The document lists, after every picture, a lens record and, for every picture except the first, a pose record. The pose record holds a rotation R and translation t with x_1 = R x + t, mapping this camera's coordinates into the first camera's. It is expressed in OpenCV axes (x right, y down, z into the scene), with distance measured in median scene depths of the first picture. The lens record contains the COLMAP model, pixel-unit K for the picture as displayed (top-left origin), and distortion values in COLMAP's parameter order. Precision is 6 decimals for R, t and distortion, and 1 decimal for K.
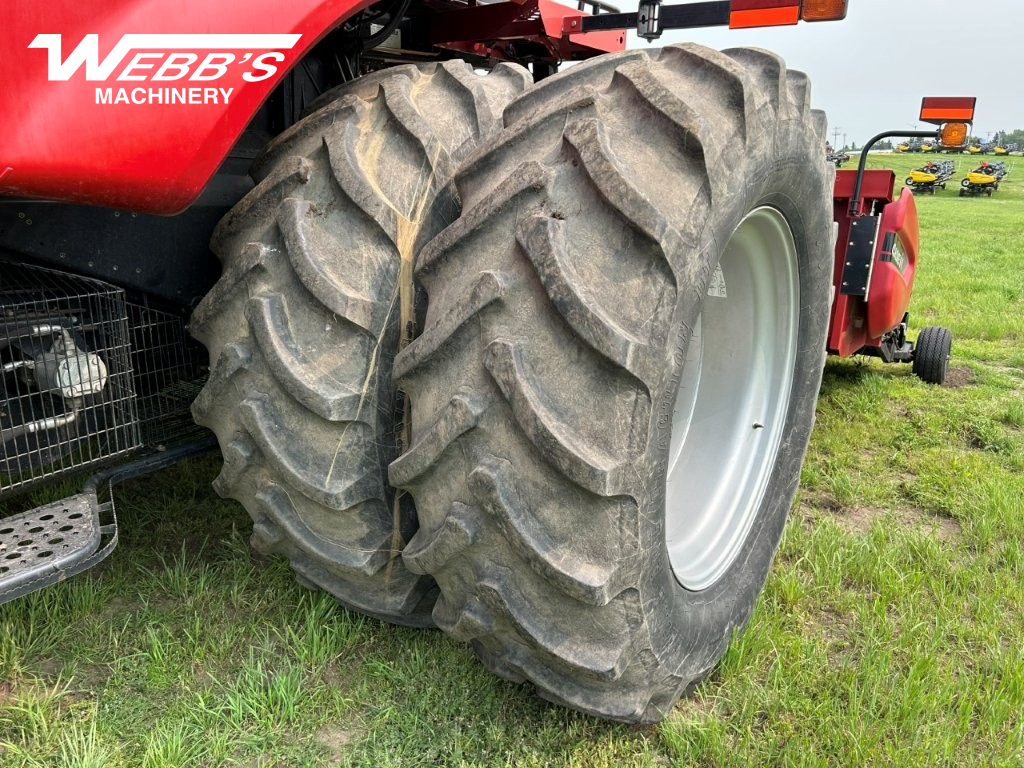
lens RADIAL K [[765.3, 0, 514.3], [0, 765.3, 390.2], [0, 0, 1]] dist [0.085634, -0.106261]
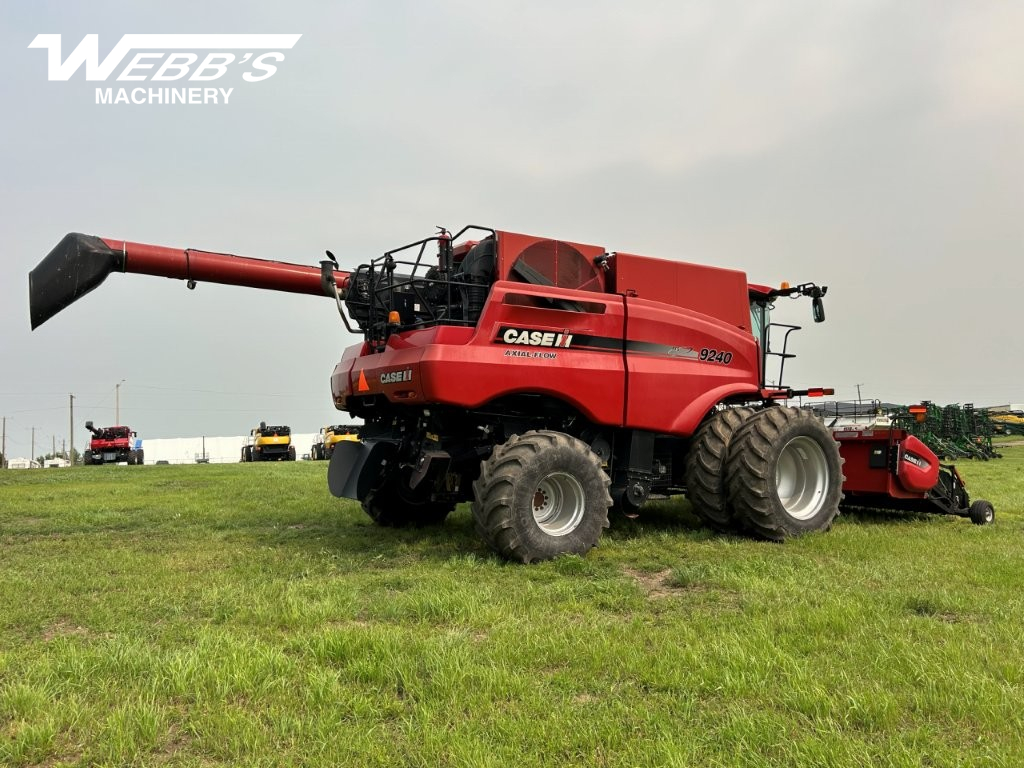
lens RADIAL K [[765.3, 0, 514.3], [0, 765.3, 390.2], [0, 0, 1]] dist [0.085634, -0.106261]
pose [[0.925578, -0.041165, -0.376312, 0.562471], [-0.089625, 0.941979, -0.323487, 1.434592], [0.367794, 0.333140, 0.868185, -4.671828]]
